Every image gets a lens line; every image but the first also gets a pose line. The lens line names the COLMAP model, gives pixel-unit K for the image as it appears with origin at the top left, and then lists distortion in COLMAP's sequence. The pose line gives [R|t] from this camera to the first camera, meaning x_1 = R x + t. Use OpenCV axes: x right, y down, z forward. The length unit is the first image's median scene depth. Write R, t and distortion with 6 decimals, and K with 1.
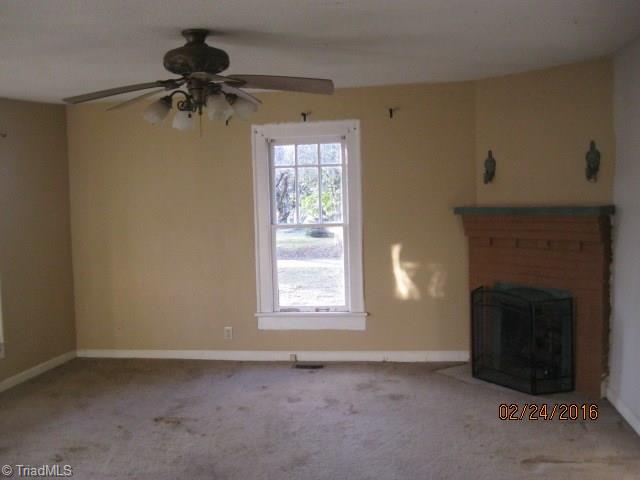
lens RADIAL K [[668.1, 0, 318.1], [0, 668.1, 236.1], [0, 0, 1]] dist [-0.116169, 0.000000]
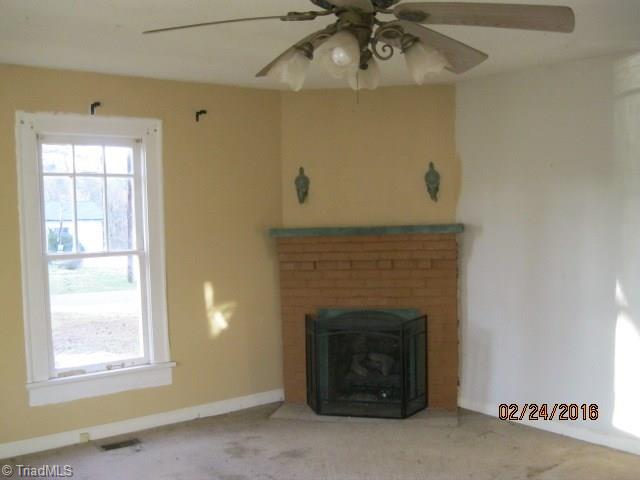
lens RADIAL K [[668.1, 0, 319.8], [0, 668.1, 244.5], [0, 0, 1]] dist [-0.116169, 0.000000]
pose [[0.692205, -0.015294, 0.721539, -0.376620], [0.045648, 0.998701, -0.022623, 0.000600], [-0.720256, 0.048596, 0.692004, 0.322656]]
